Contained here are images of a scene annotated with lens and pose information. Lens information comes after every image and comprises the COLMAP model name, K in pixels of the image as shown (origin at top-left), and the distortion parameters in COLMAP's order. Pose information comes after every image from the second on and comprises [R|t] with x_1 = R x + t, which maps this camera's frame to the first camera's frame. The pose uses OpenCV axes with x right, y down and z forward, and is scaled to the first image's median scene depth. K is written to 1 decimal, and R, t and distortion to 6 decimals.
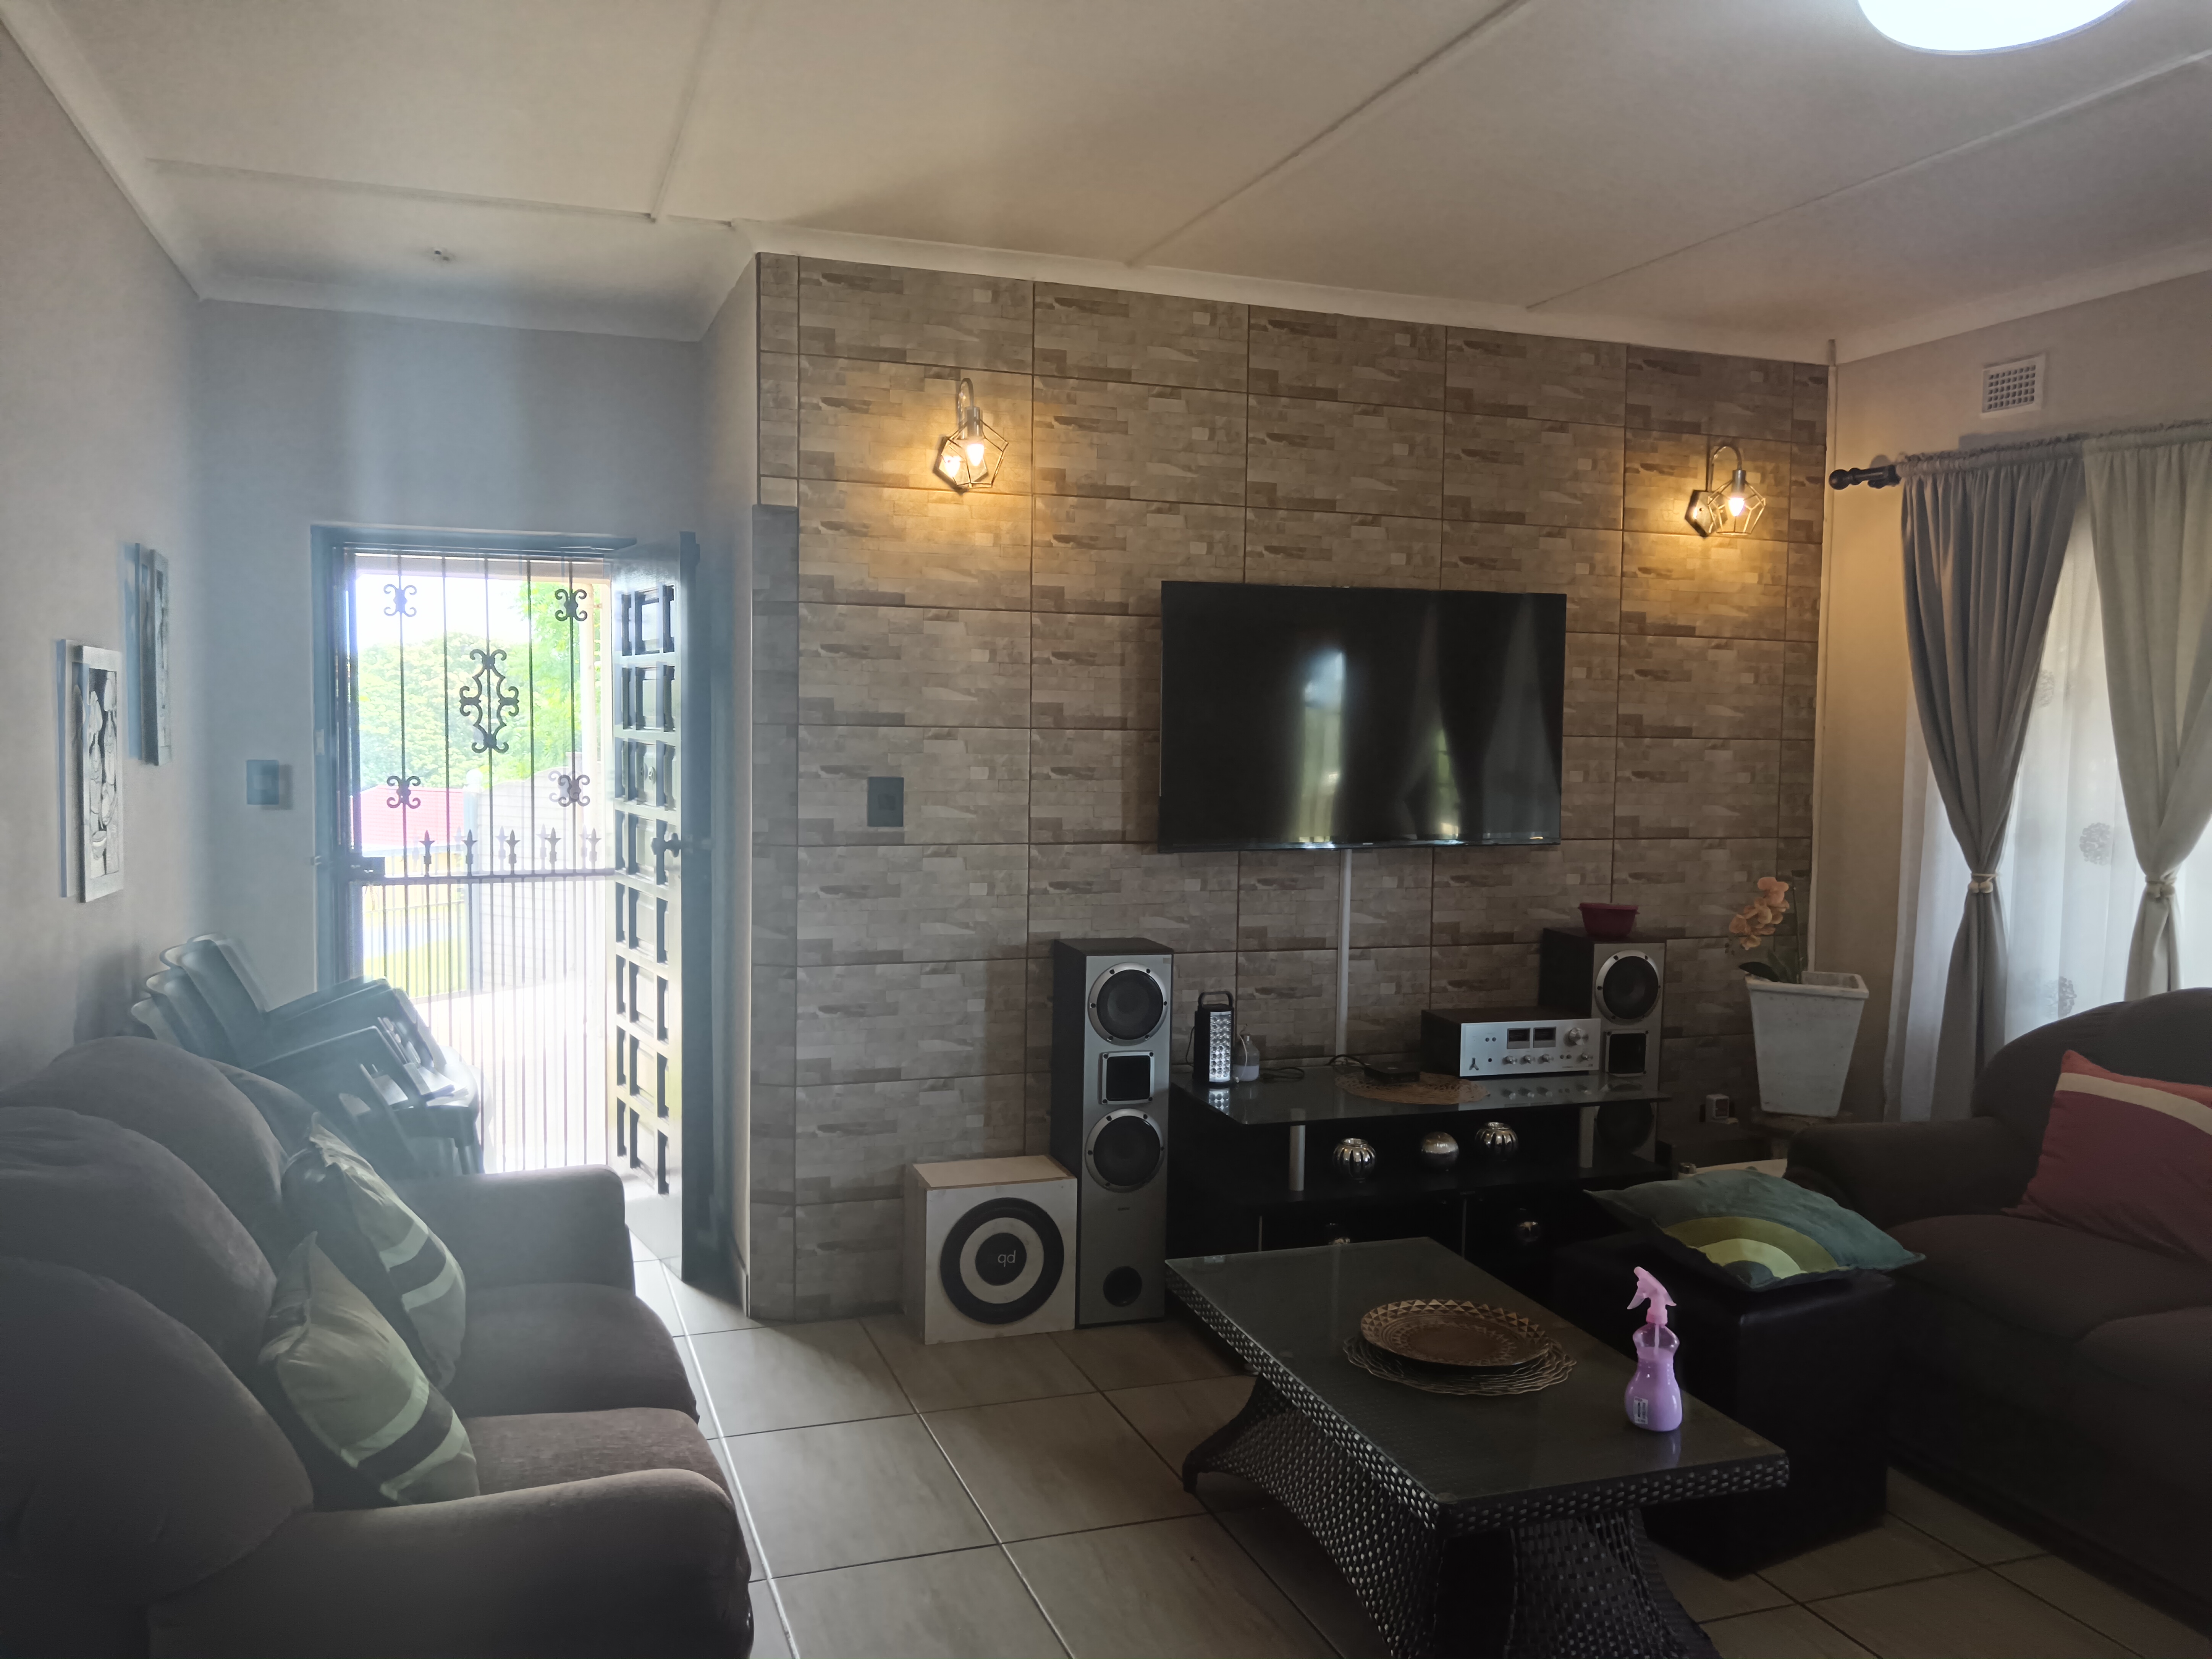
lens RADIAL K [[1691.2, 0, 1101.4], [0, 1691.2, 827.7], [0, 0, 1]] dist [0.007849, -0.021752]
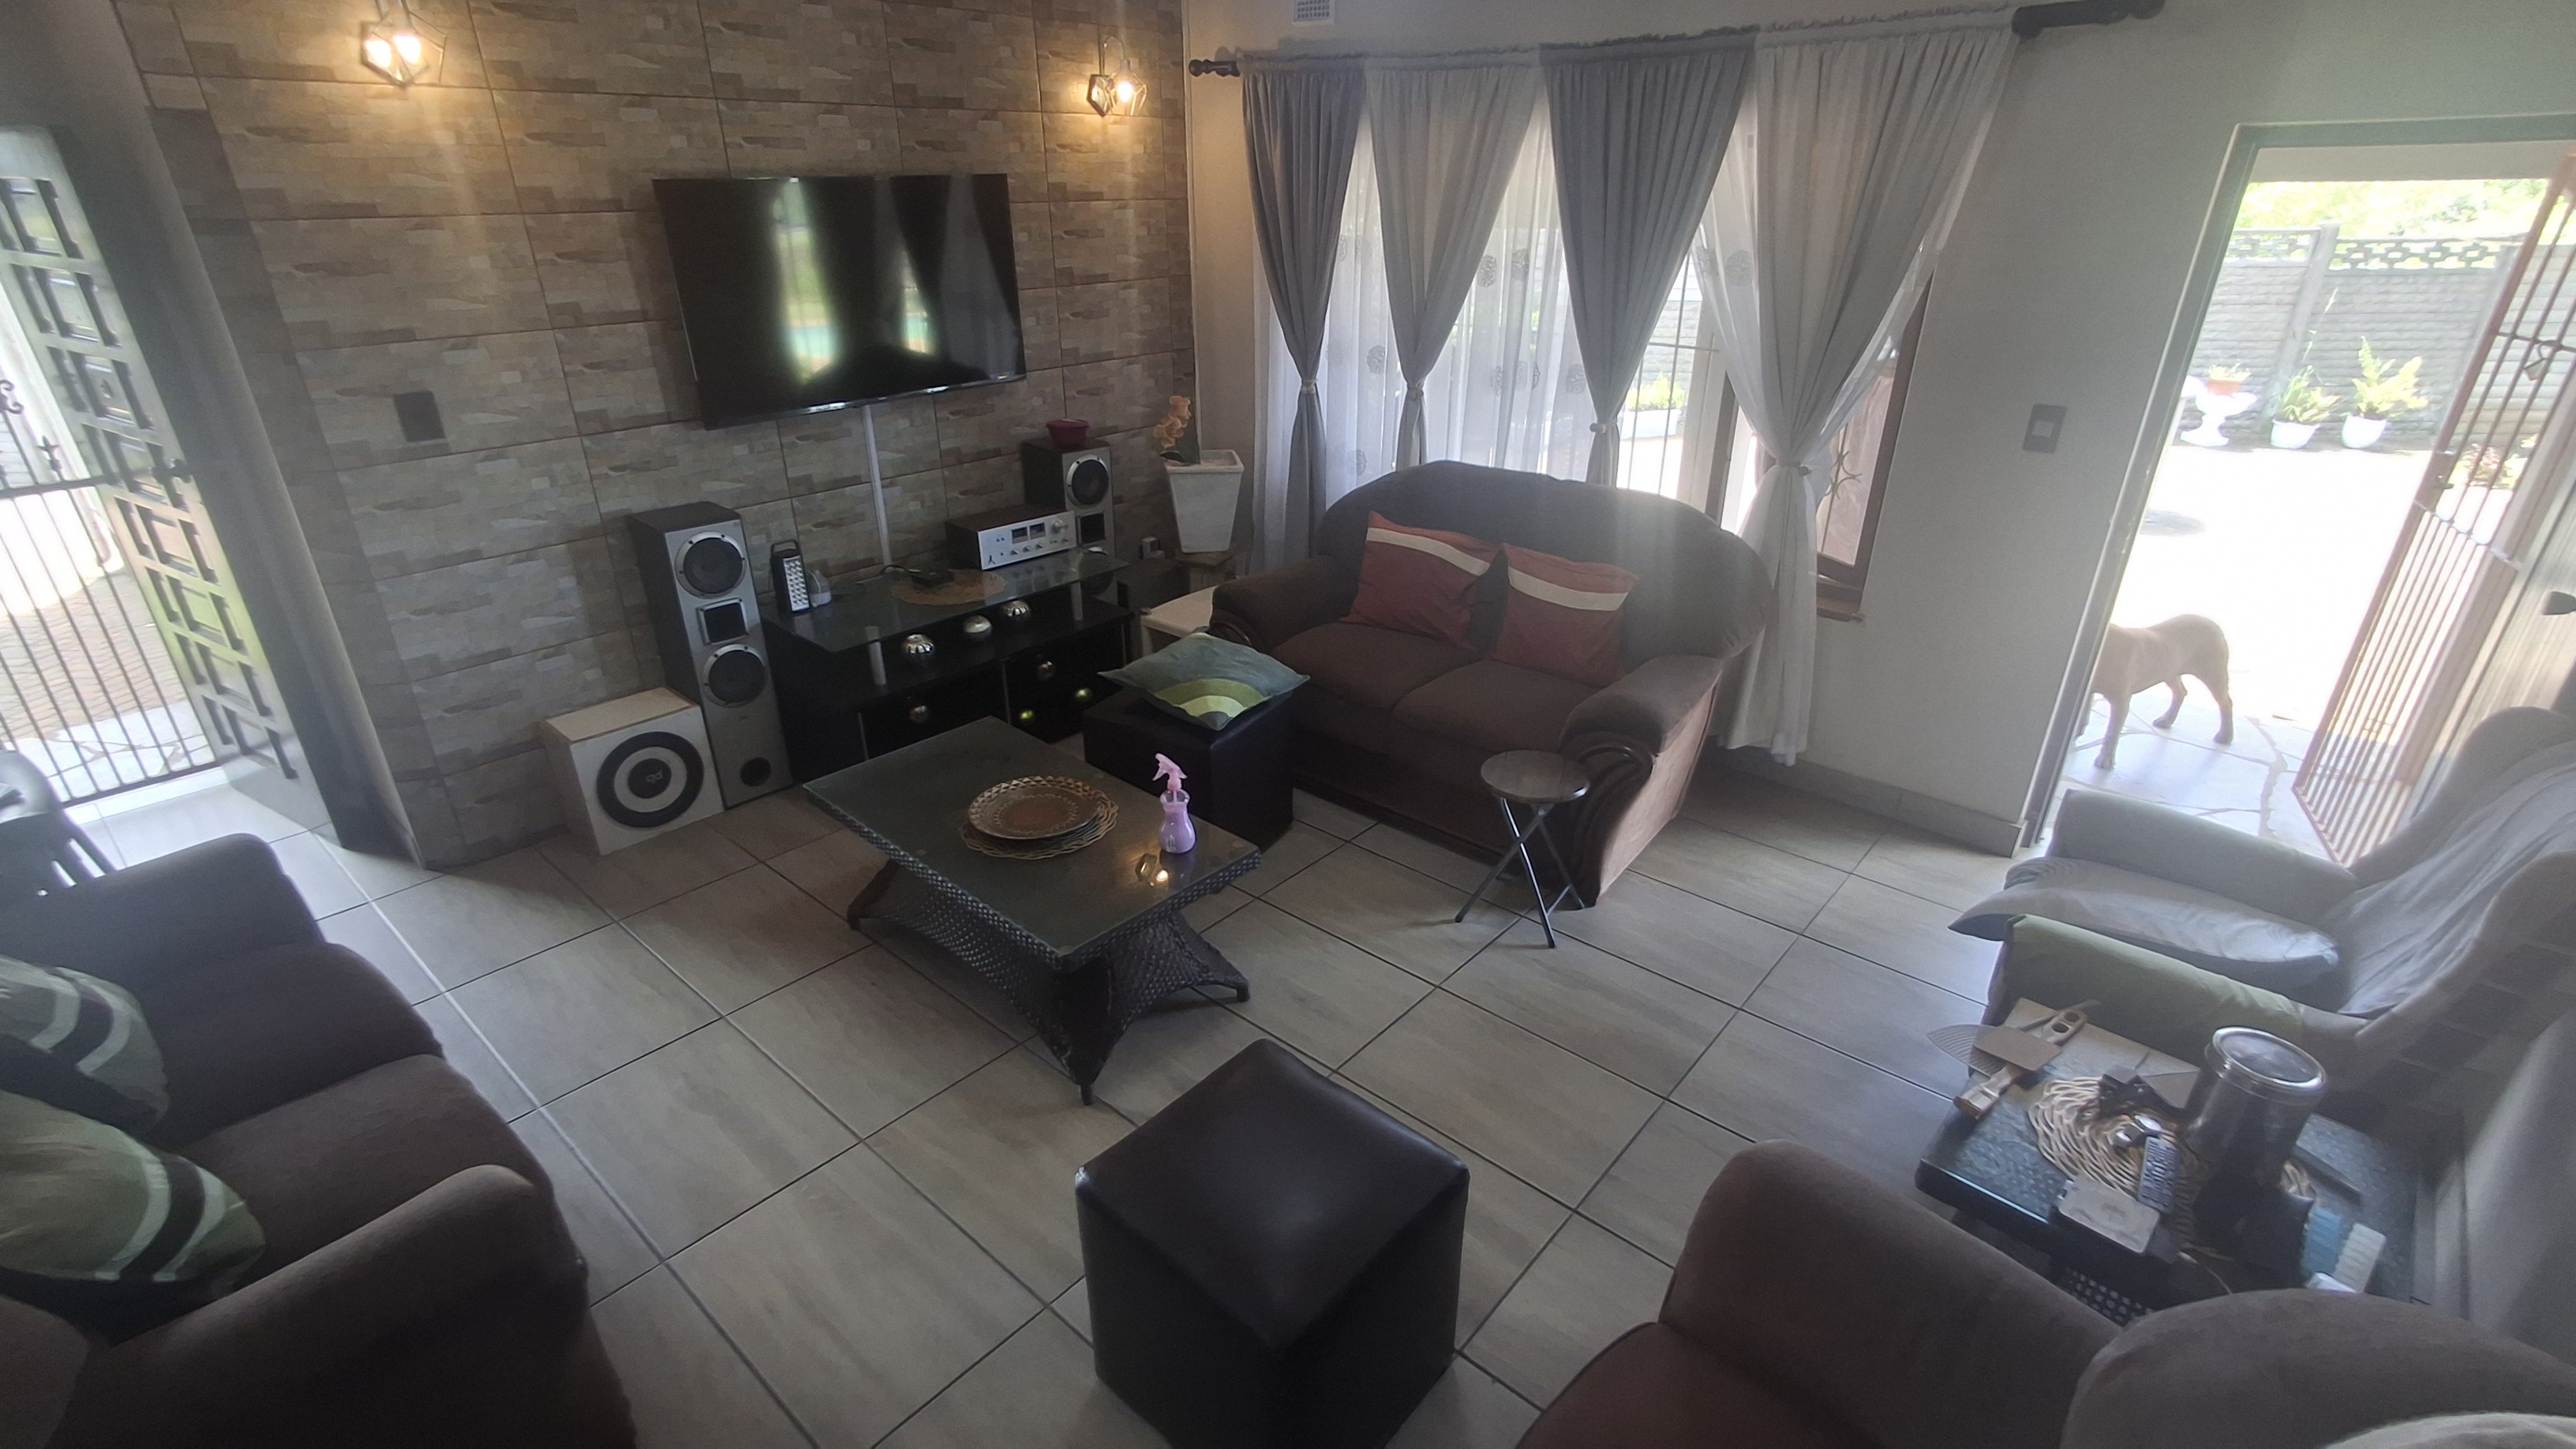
lens RADIAL K [[1177.1, 0, 1281.7], [0, 1177.1, 738.5], [0, 0, 1]] dist [-0.005797, 0.001900]
pose [[0.873424, -0.228620, 0.429957, -0.017051], [0.047737, 0.918887, 0.391623, -0.090967], [-0.484614, -0.321528, 0.813491, 0.068342]]
